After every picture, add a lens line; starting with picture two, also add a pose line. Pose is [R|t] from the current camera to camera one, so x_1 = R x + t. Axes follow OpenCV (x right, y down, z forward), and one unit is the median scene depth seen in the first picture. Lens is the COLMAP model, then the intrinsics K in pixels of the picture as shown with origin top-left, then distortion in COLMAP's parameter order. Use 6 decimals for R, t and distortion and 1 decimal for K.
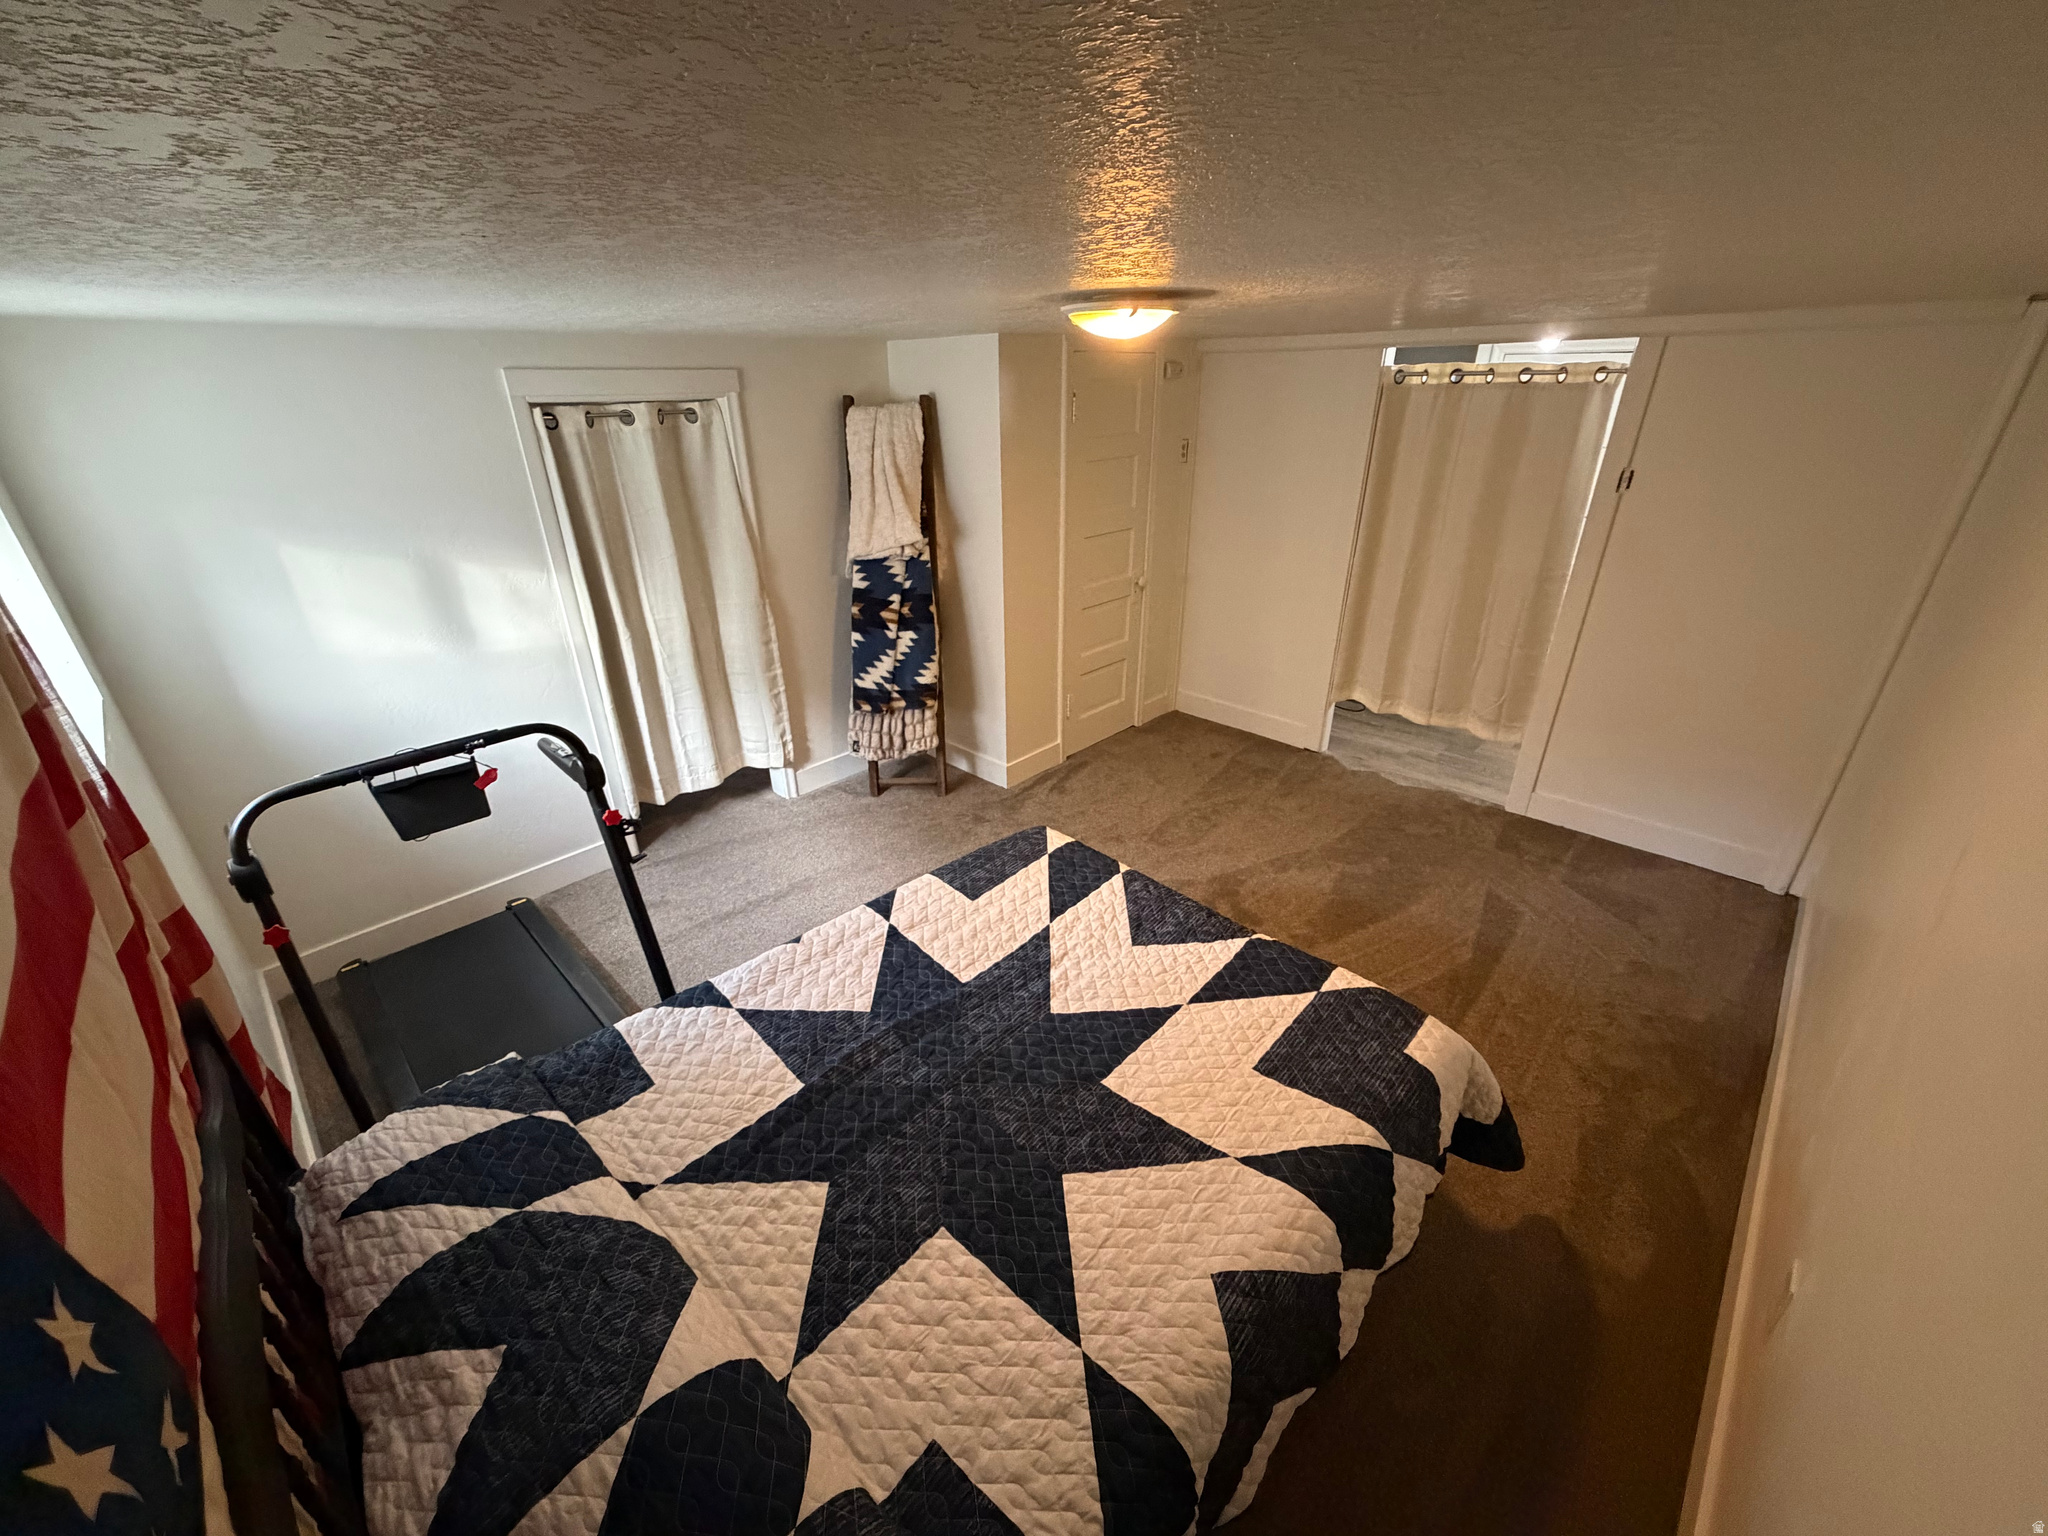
lens RADIAL K [[812.5, 0, 1021.5], [0, 812.5, 771.7], [0, 0, 1]] dist [-0.001521, 0.000049]
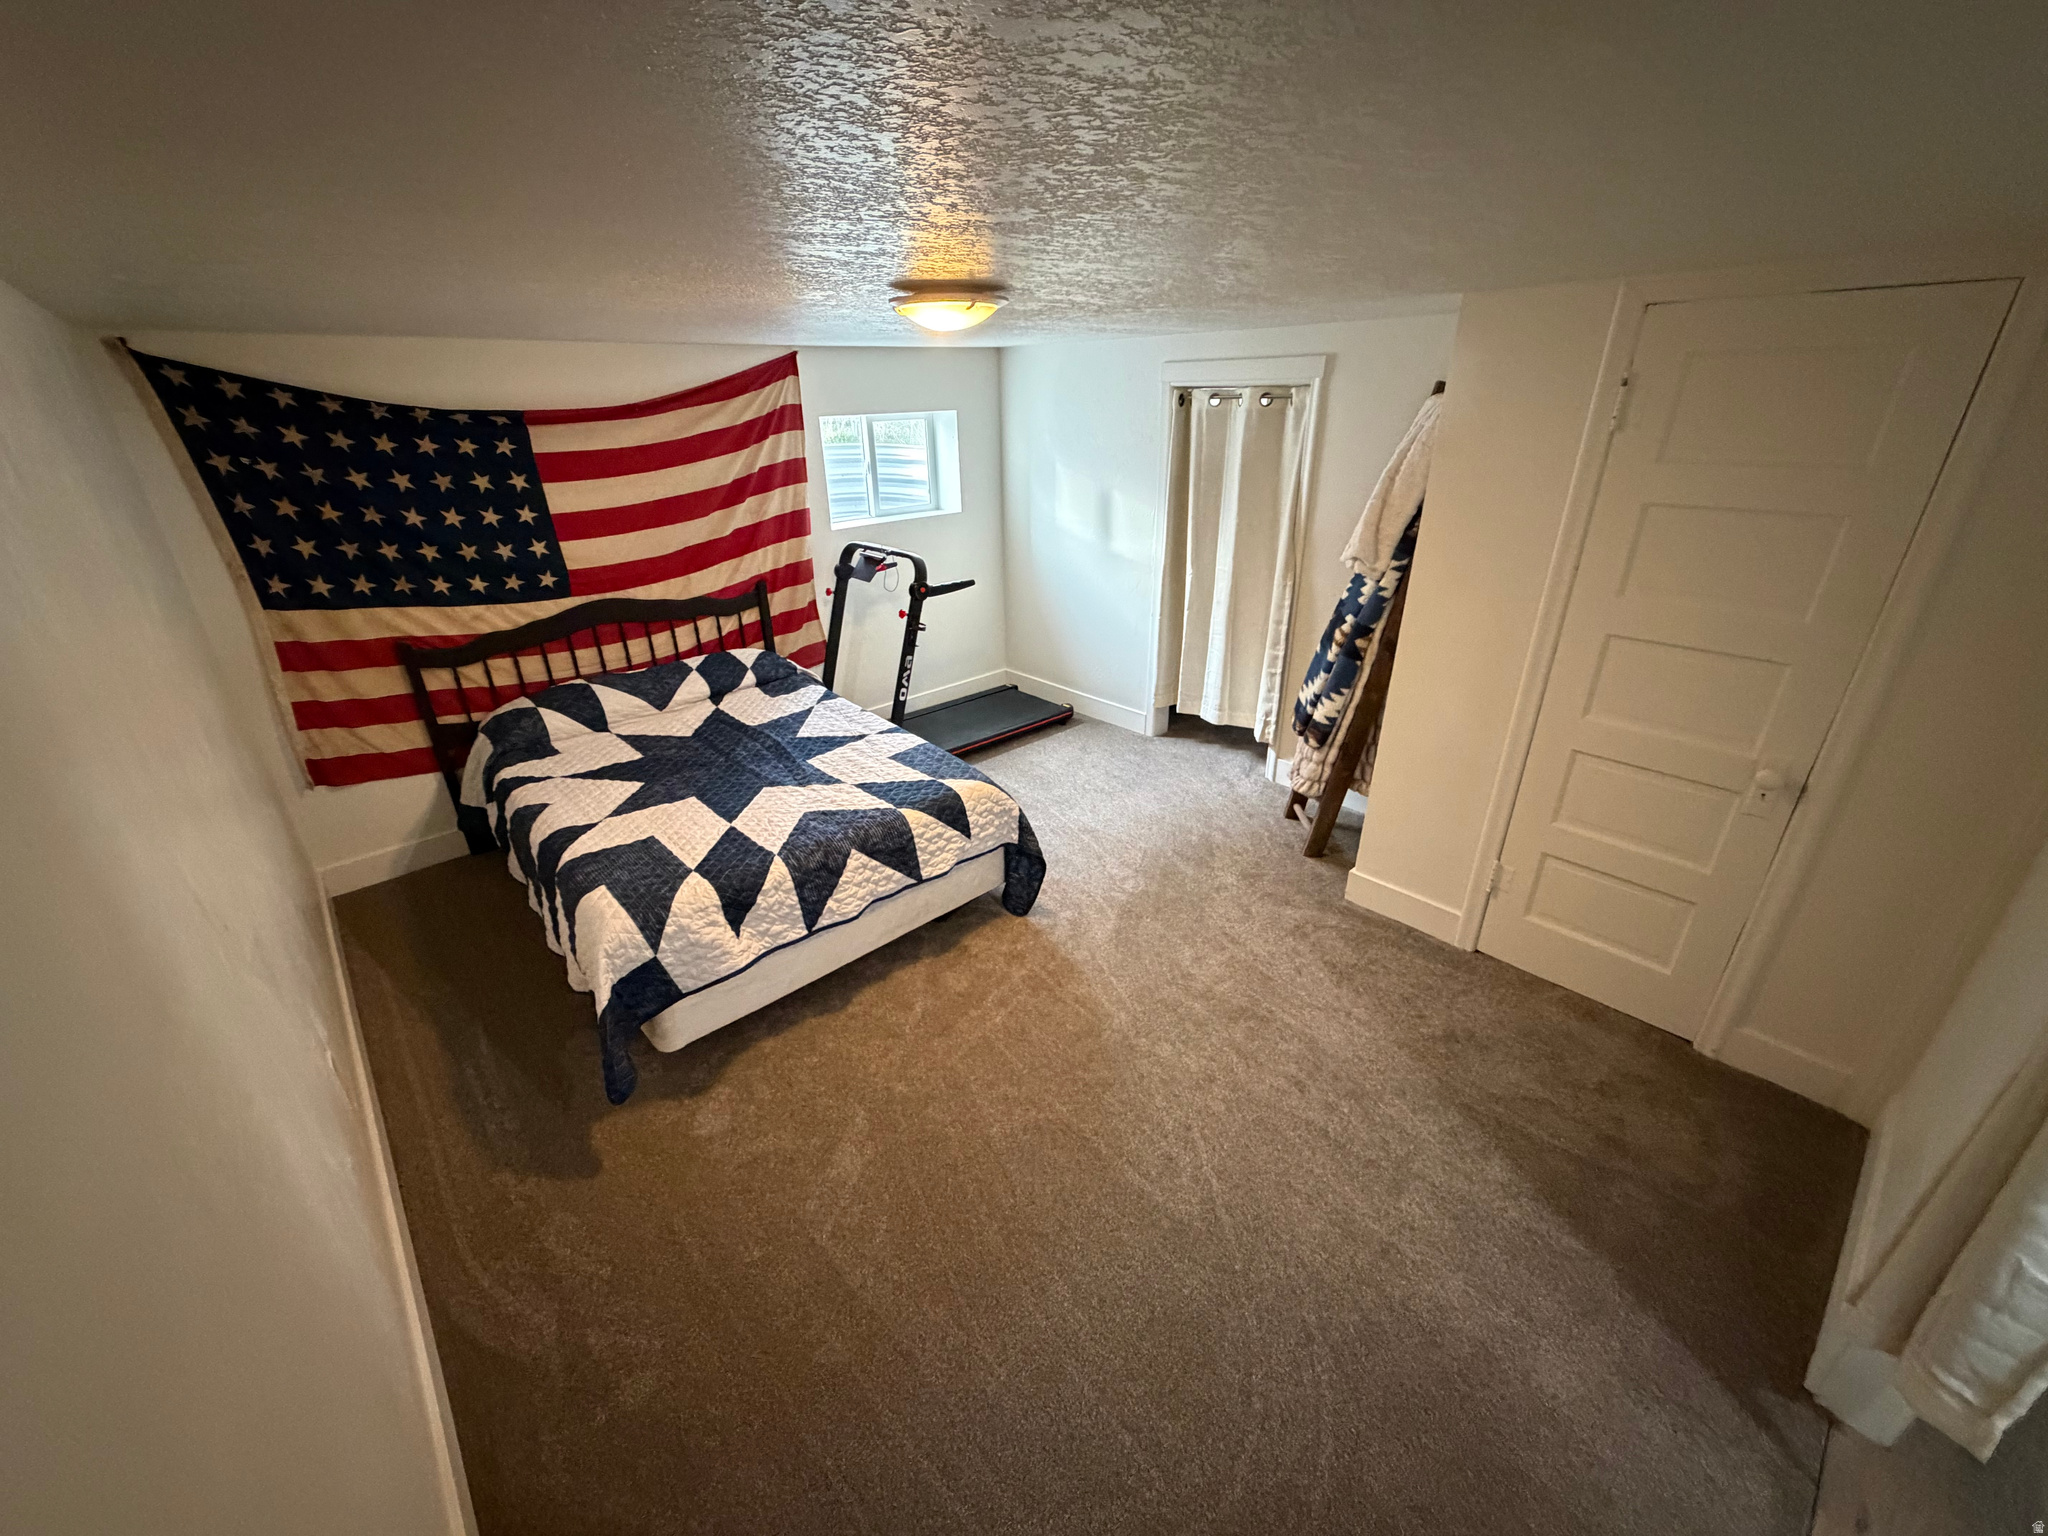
lens RADIAL K [[812.5, 0, 1020.6], [0, 812.5, 770.1], [0, 0, 1]] dist [-0.001521, 0.000049]
pose [[-0.070891, 0.434999, -0.897636, 1.284438], [-0.414353, 0.805743, 0.423191, -0.548829], [0.907351, 0.401938, 0.123124, 1.155113]]
